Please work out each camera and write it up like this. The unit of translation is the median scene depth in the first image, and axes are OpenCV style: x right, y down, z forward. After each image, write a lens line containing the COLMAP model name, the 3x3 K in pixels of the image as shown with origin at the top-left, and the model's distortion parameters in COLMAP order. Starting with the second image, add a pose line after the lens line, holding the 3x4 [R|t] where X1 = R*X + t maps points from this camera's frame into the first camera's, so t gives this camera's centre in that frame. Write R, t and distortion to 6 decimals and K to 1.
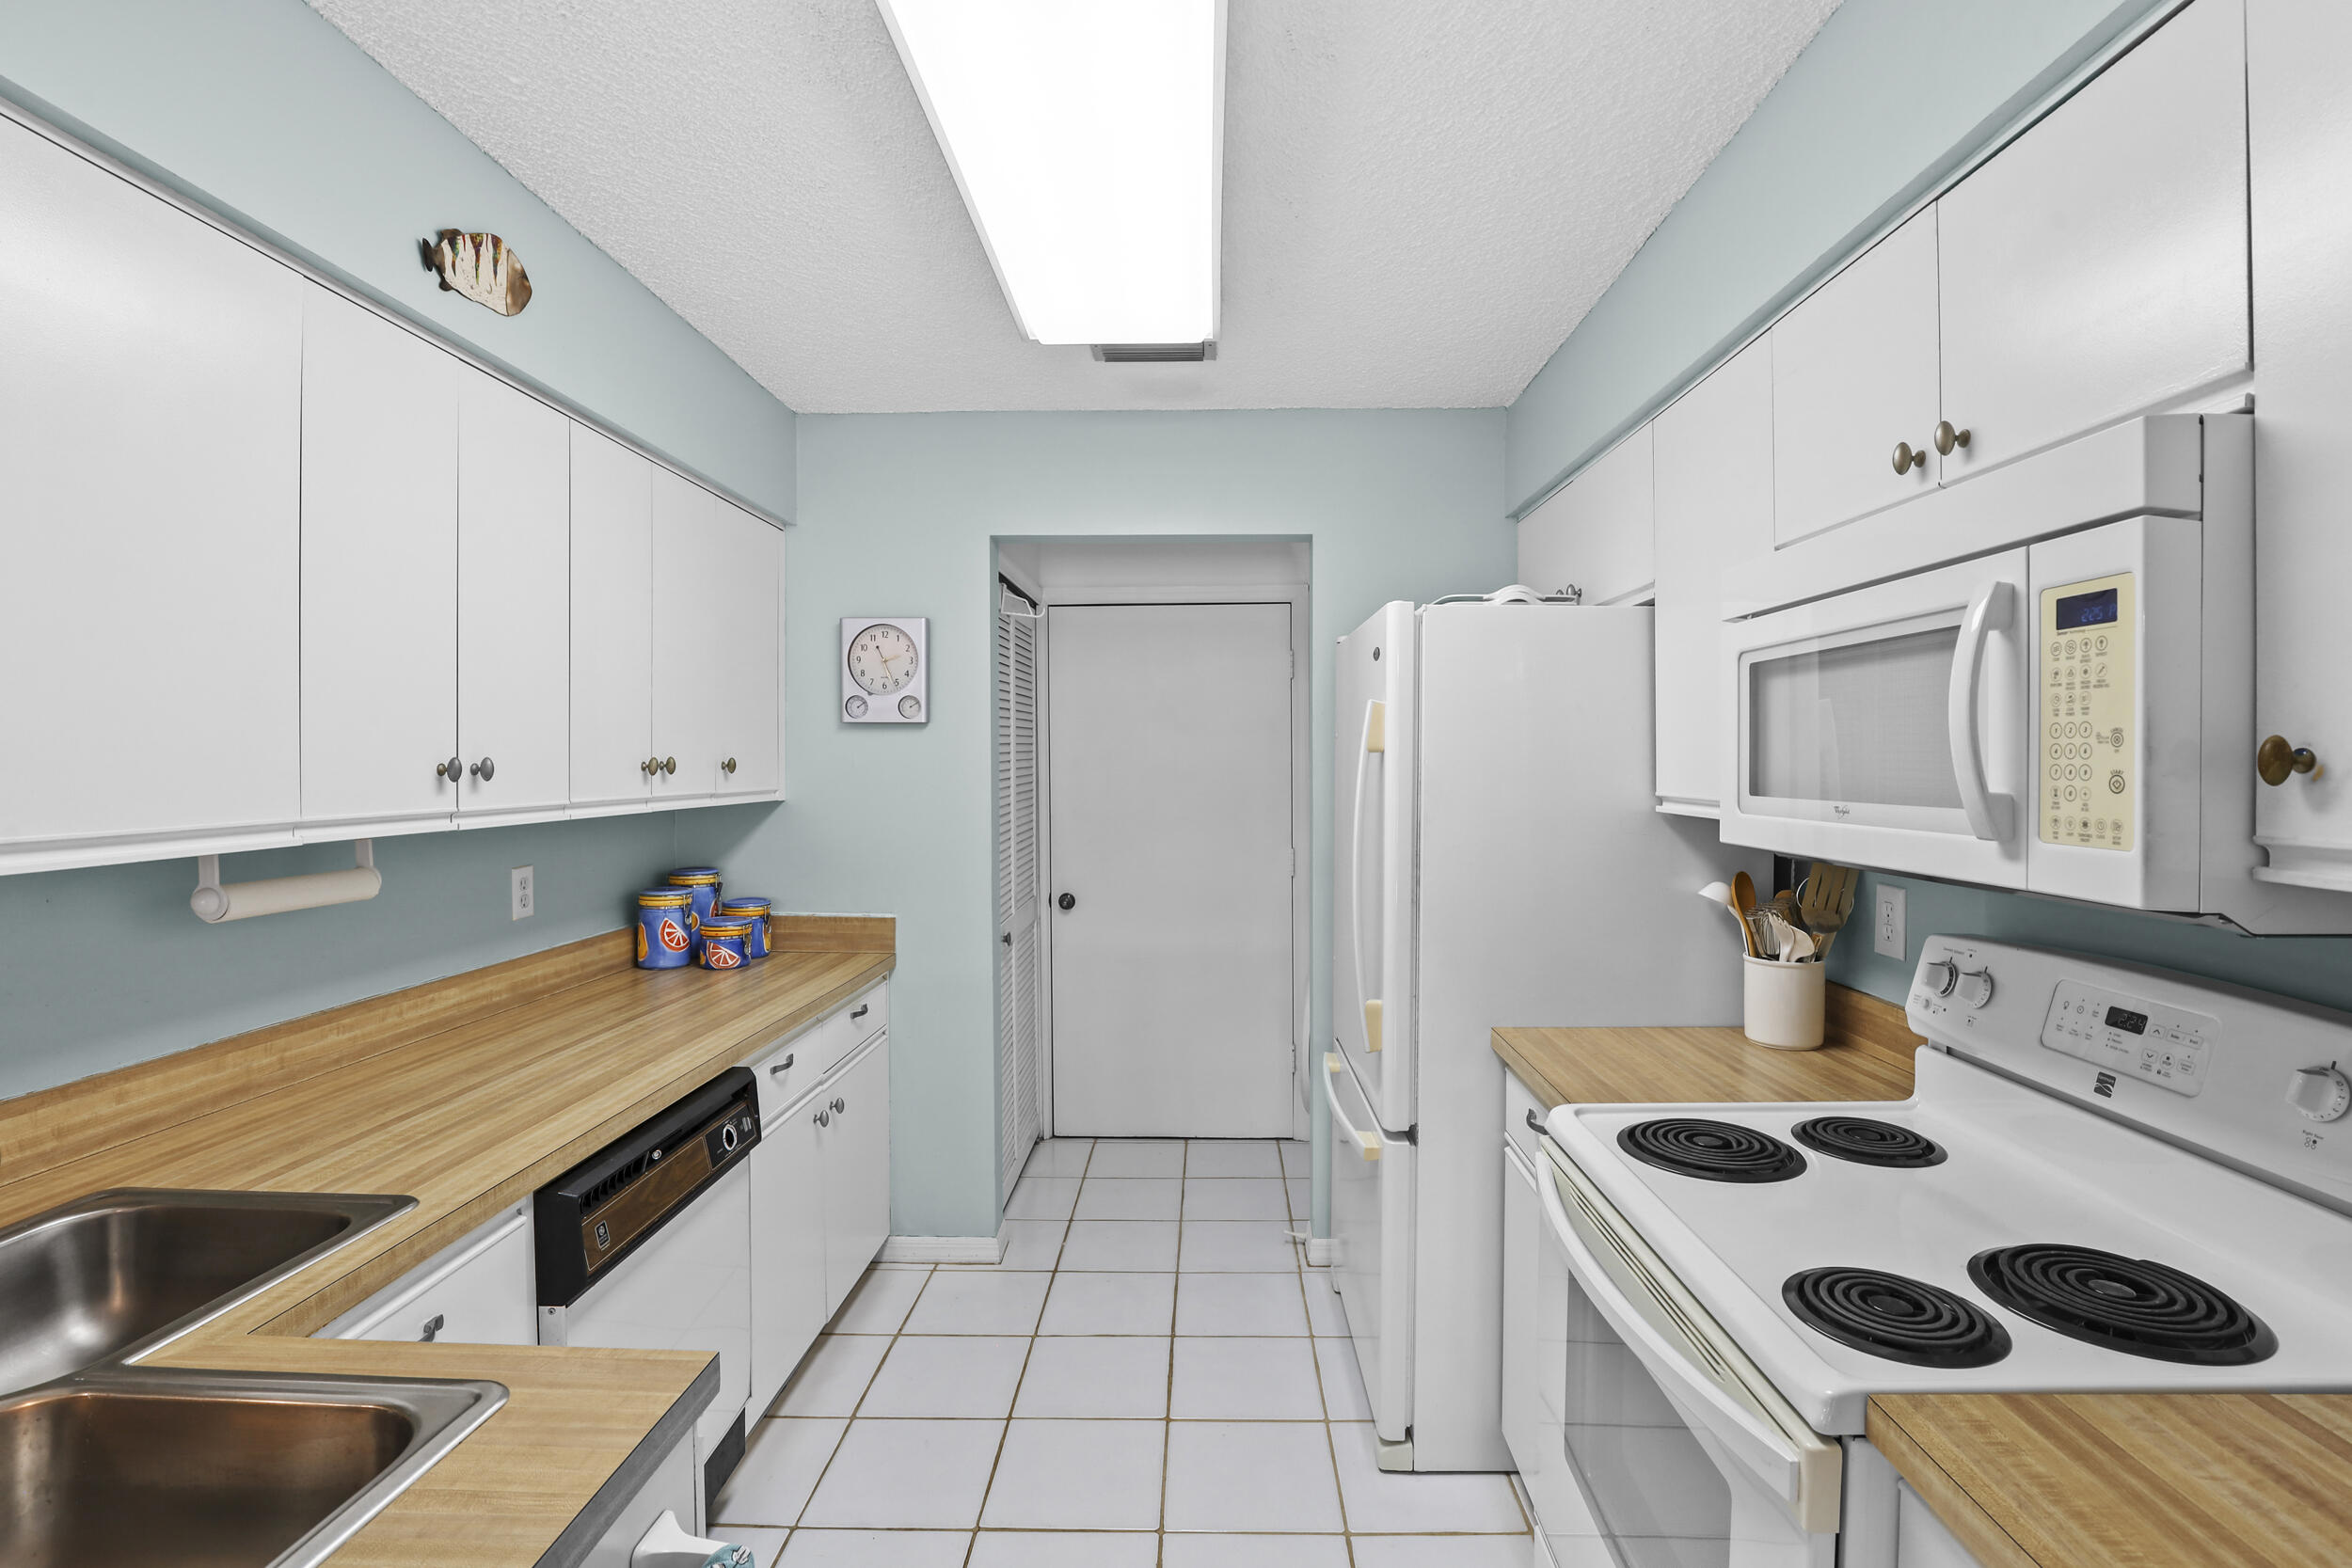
lens RADIAL K [[1097.0, 0, 1179.6], [0, 1097.0, 775.0], [0, 0, 1]] dist [-0.019904, -0.000281]
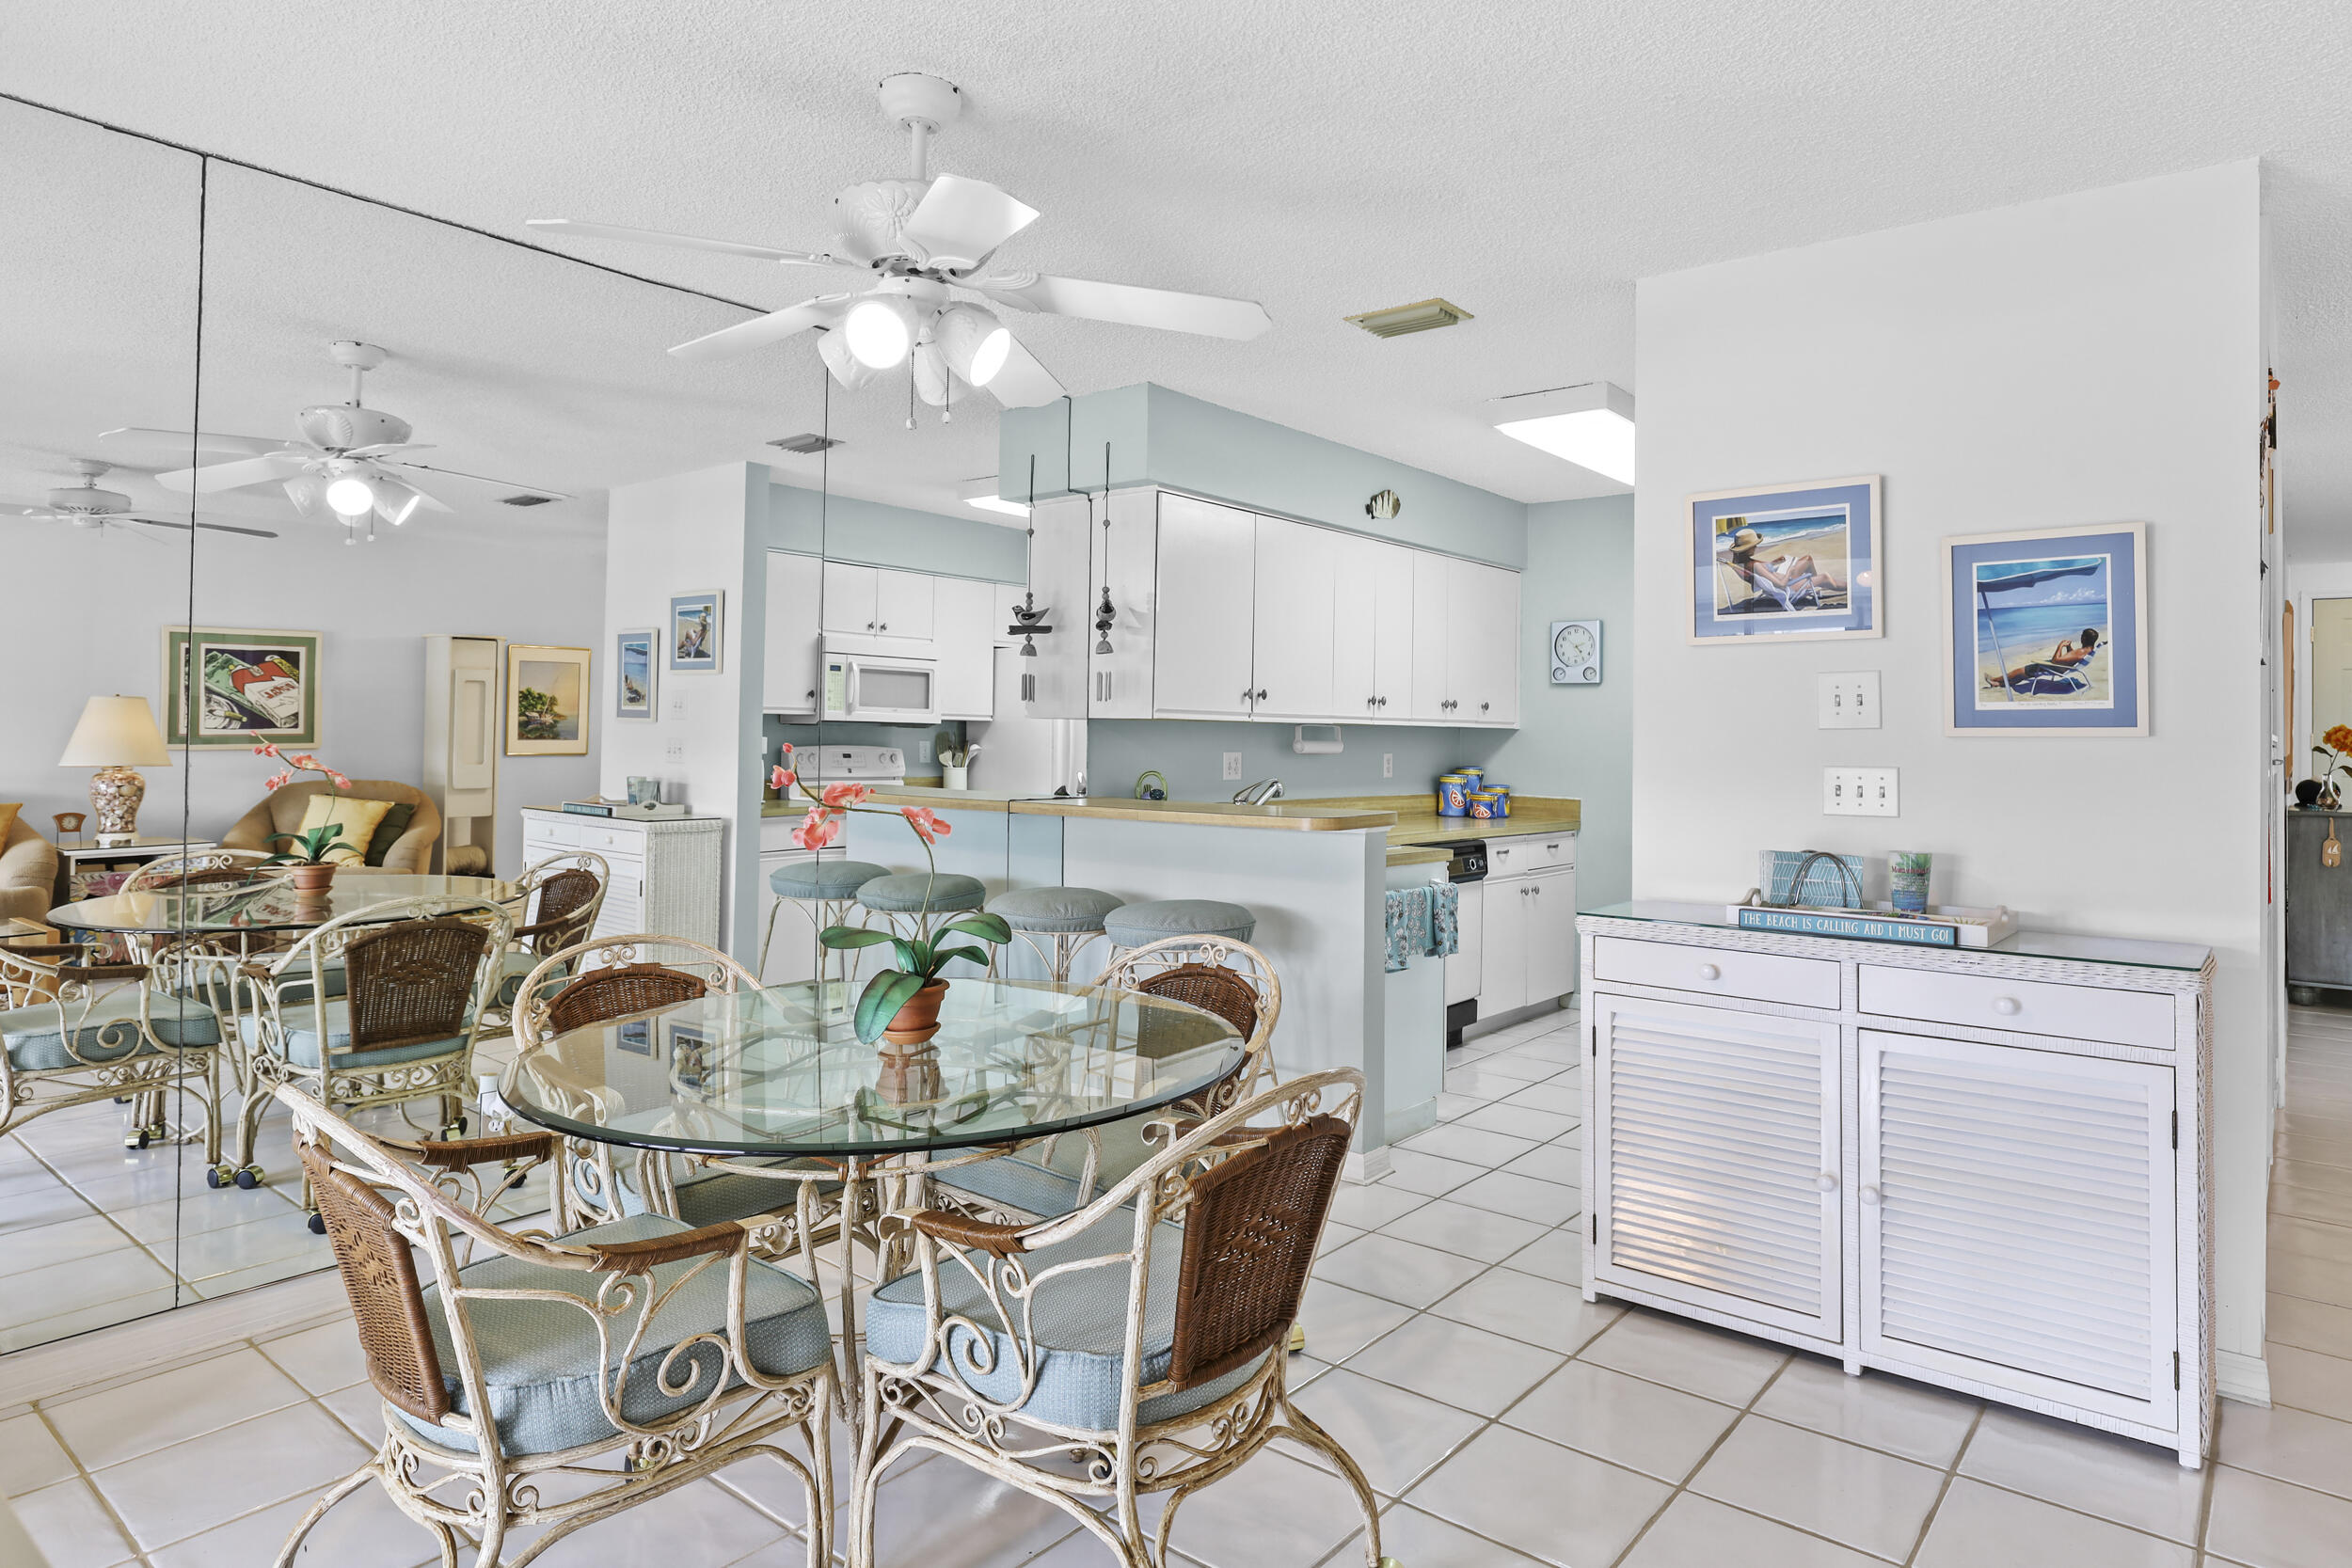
lens RADIAL K [[1347.9, 0, 1162.3], [0, 1347.9, 717.6], [0, 0, 1]] dist [-0.007436, -0.000423]
pose [[0.781322, 0.002787, -0.624122, 0.581994], [-0.021796, 0.999502, -0.022822, 0.073413], [0.623748, 0.031434, 0.780993, -1.120178]]
